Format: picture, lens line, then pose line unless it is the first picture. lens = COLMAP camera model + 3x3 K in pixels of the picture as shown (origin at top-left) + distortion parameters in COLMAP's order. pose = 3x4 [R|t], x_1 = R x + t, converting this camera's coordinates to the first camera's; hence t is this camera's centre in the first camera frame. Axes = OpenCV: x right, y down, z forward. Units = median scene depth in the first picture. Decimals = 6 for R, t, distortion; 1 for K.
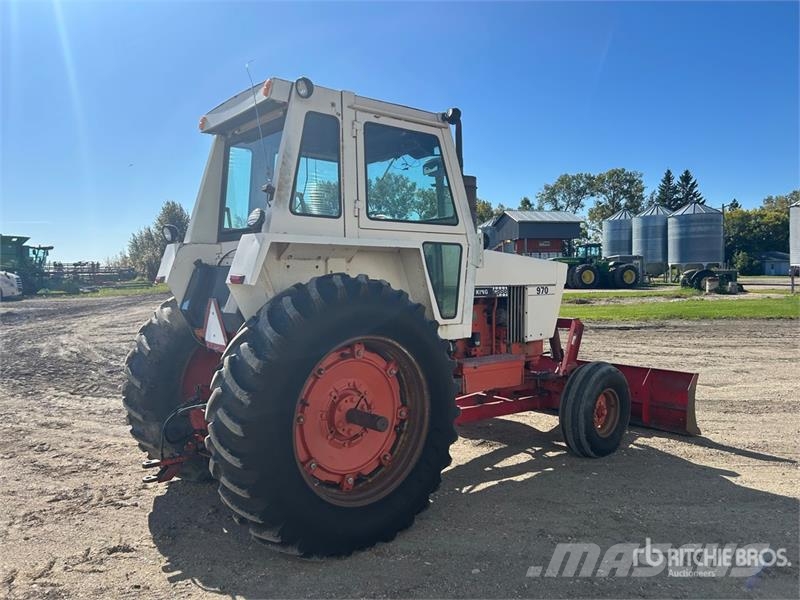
lens RADIAL K [[608.0, 0, 400.0], [0, 608.0, 300.0], [0, 0, 1]] dist [0.059988, -0.085733]
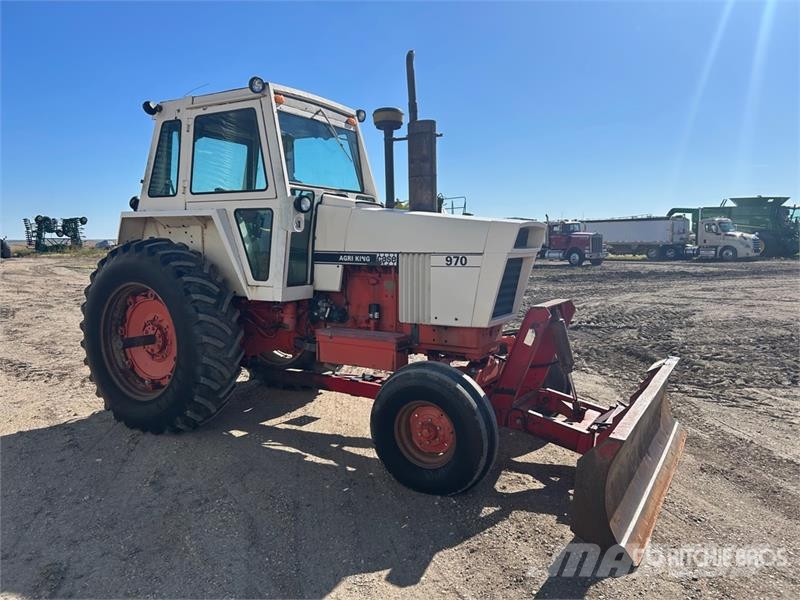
lens RADIAL K [[608.0, 0, 400.0], [0, 608.0, 300.0], [0, 0, 1]] dist [0.059988, -0.085733]
pose [[0.327177, 0.100908, -0.939560, 1.016495], [-0.040905, 0.994863, 0.092603, -0.038087], [0.944077, 0.008135, 0.329624, 0.763639]]
